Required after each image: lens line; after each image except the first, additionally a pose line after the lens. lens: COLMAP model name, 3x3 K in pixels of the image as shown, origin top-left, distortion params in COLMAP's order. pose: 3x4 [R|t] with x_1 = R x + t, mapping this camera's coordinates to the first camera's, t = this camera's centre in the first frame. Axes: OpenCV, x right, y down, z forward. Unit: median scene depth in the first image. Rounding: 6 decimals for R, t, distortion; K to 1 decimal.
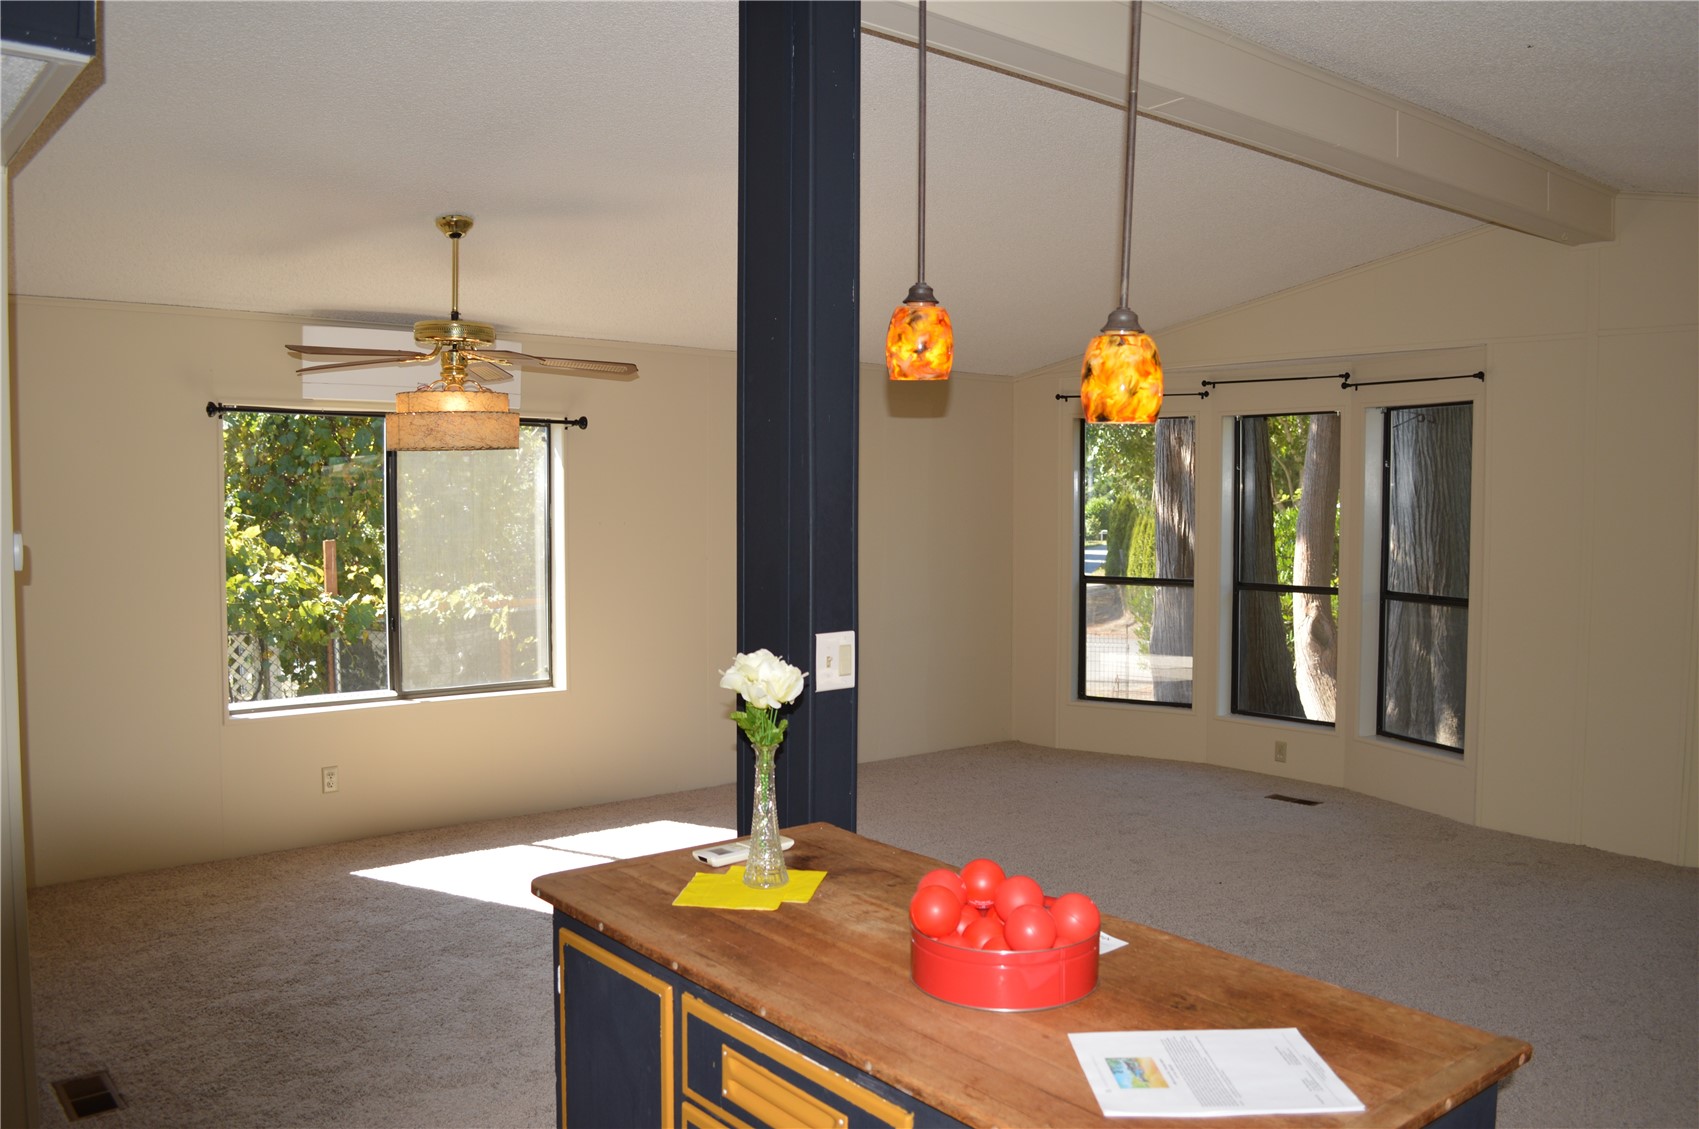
lens RADIAL K [[1366.4, 0, 848.1], [0, 1366.4, 567.7], [0, 0, 1]] dist [-0.072989, 0.008553]
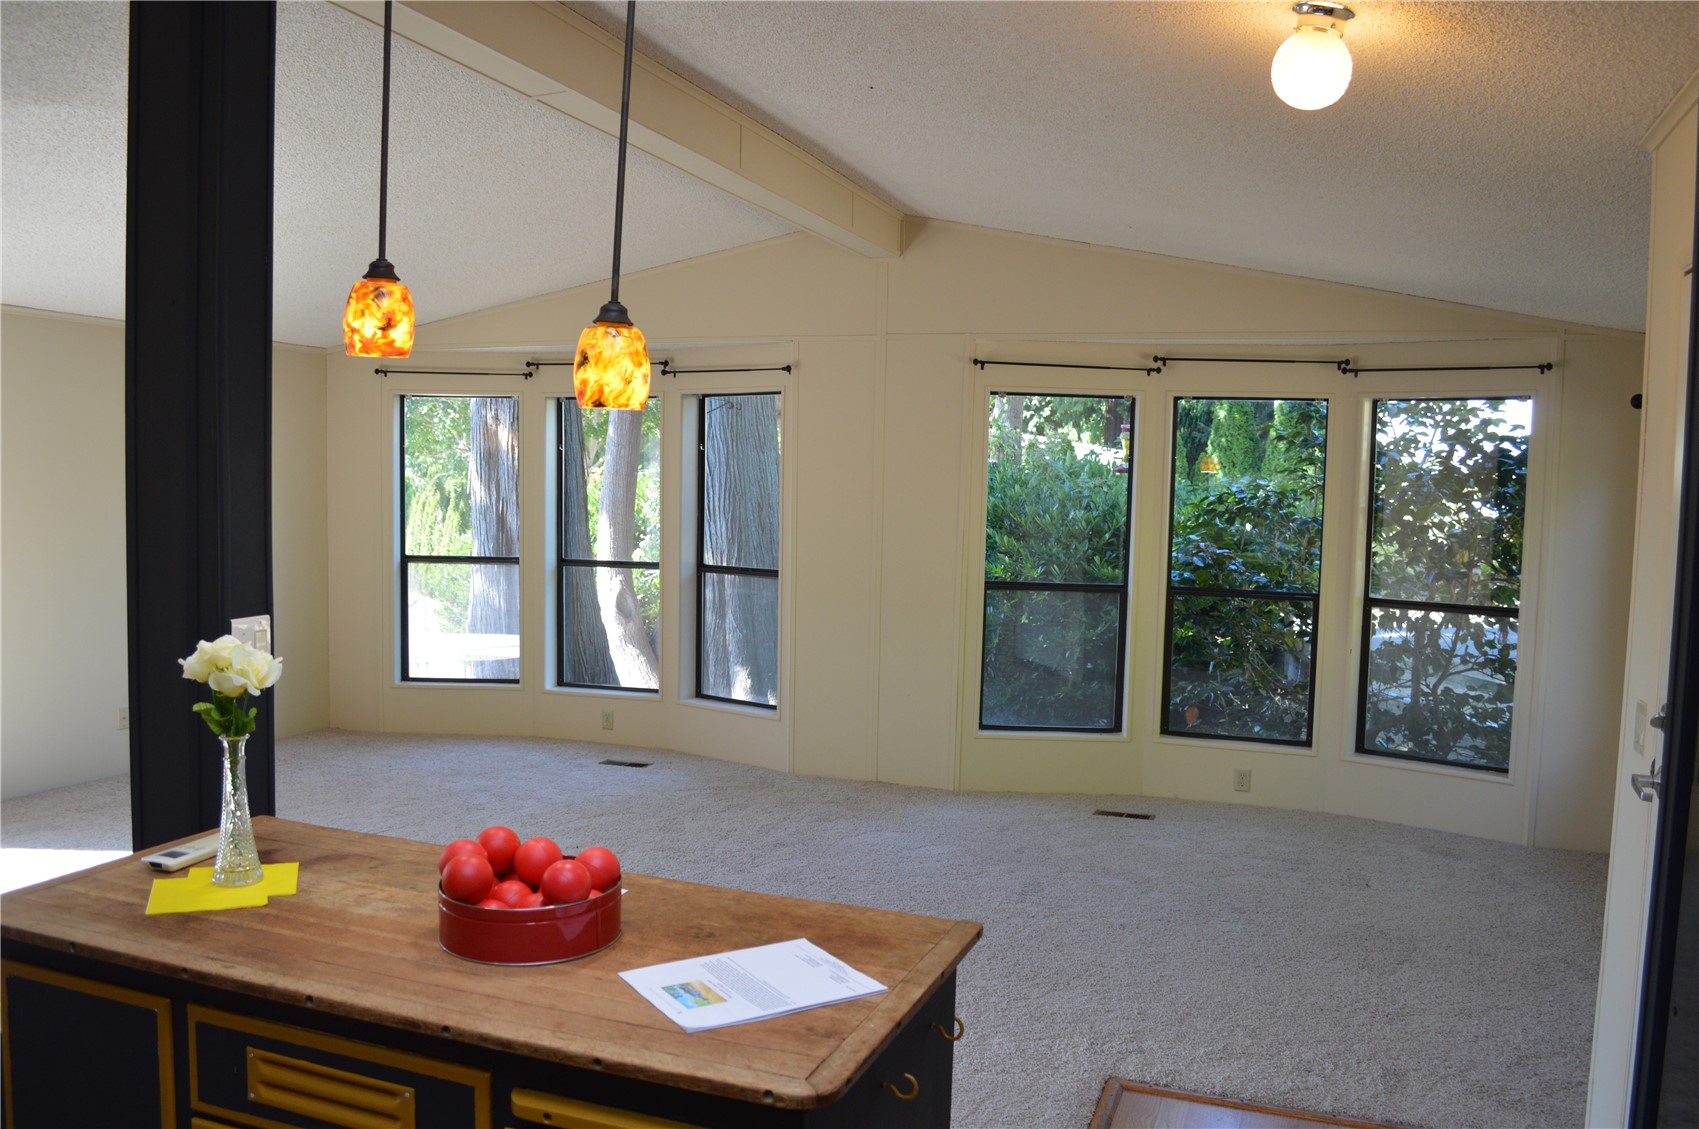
lens RADIAL K [[1366.4, 0, 856.0], [0, 1366.4, 565.1], [0, 0, 1]] dist [-0.072989, 0.008553]
pose [[0.865002, -0.020415, 0.501353, -0.157419], [0.013292, 0.999754, 0.017776, 0.000410], [-0.501592, -0.008712, 0.865060, -0.025115]]
